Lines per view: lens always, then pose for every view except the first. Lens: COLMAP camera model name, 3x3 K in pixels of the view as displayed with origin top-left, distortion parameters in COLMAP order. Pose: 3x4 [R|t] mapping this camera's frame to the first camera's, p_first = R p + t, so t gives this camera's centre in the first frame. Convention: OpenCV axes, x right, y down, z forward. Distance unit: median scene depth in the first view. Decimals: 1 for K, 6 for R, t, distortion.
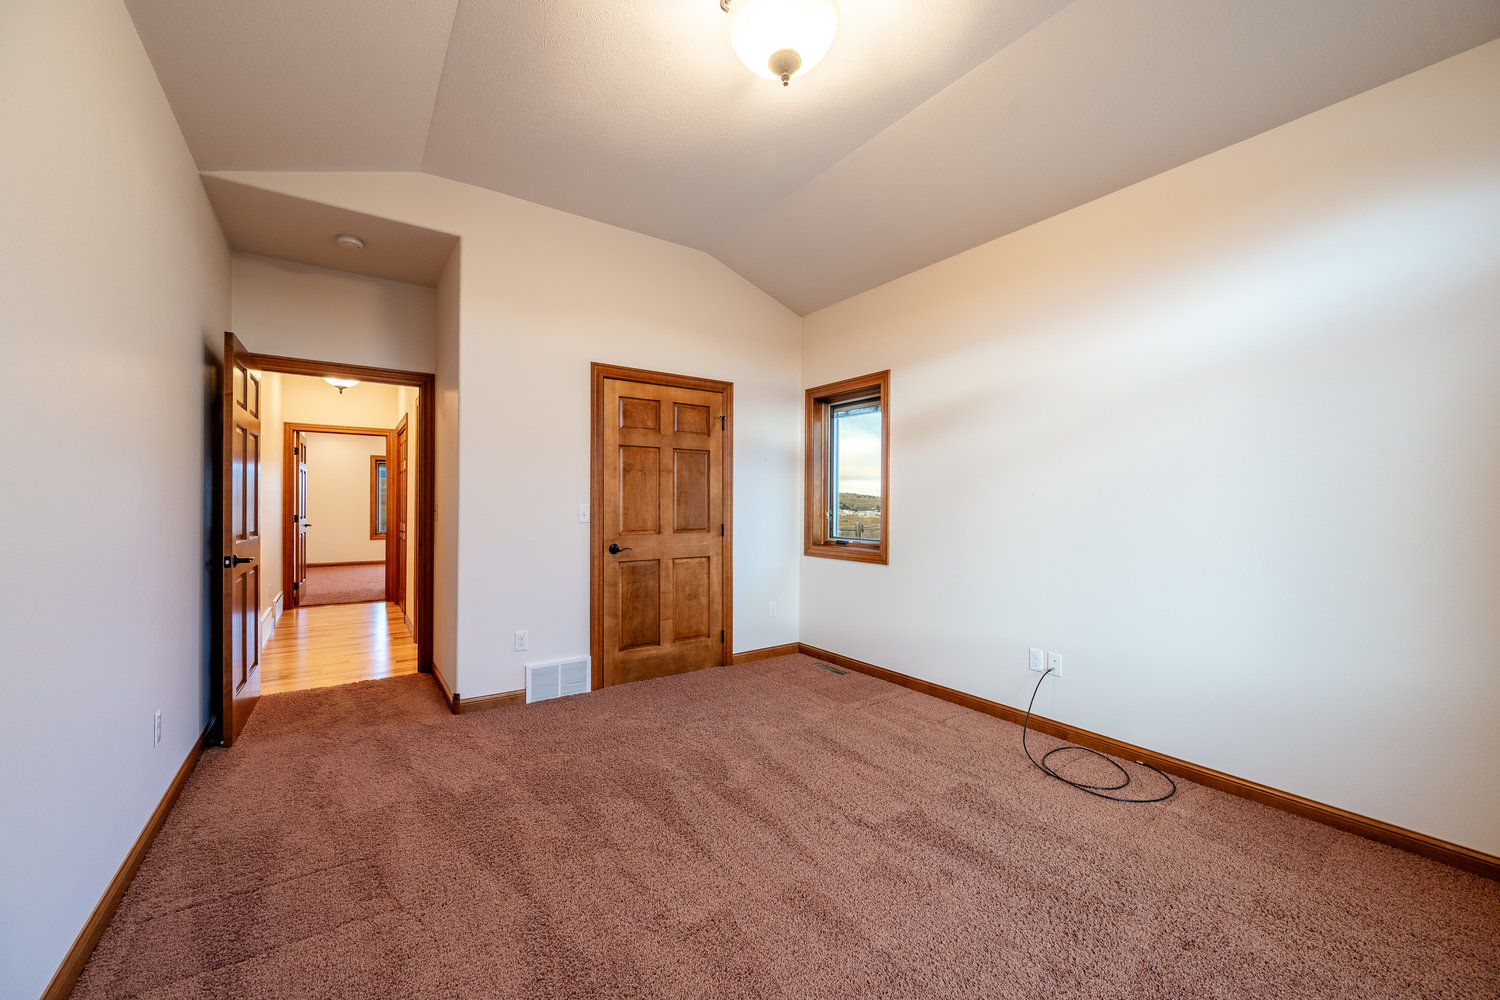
lens RADIAL K [[583.8, 0, 756.0], [0, 583.8, 503.1], [0, 0, 1]] dist [-0.001798, -0.001433]
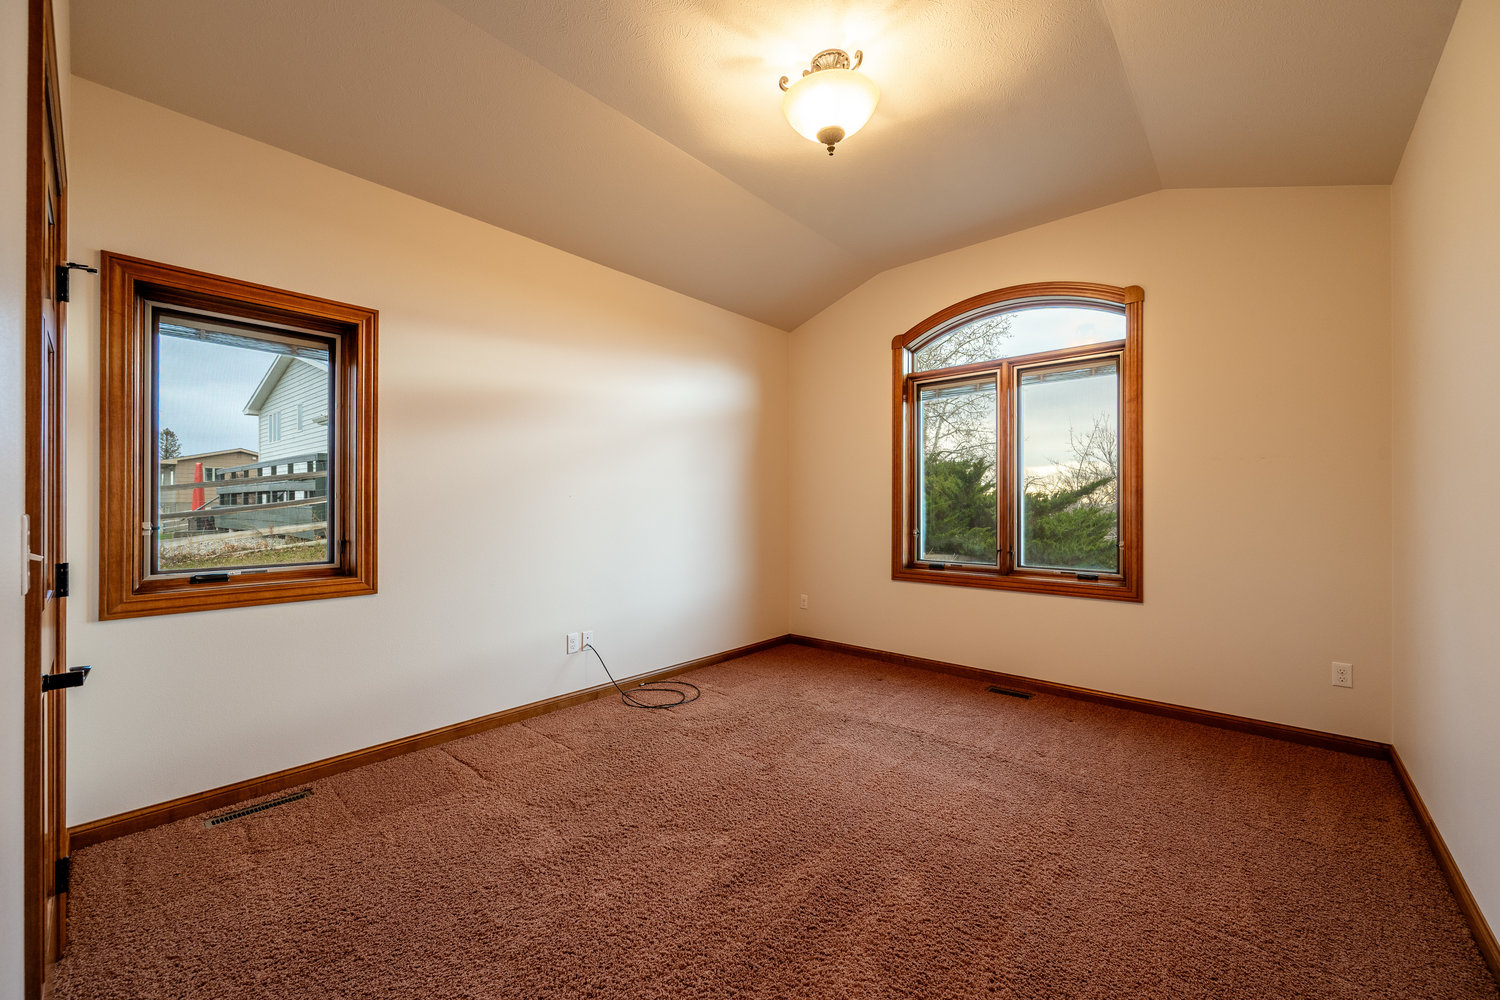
lens RADIAL K [[583.8, 0, 753.0], [0, 583.8, 504.8], [0, 0, 1]] dist [-0.001798, -0.001433]
pose [[-0.233981, -0.011248, 0.972176, -0.559295], [-0.010349, 0.999905, 0.009078, -0.010821], [-0.972186, -0.007937, -0.234075, 0.744447]]
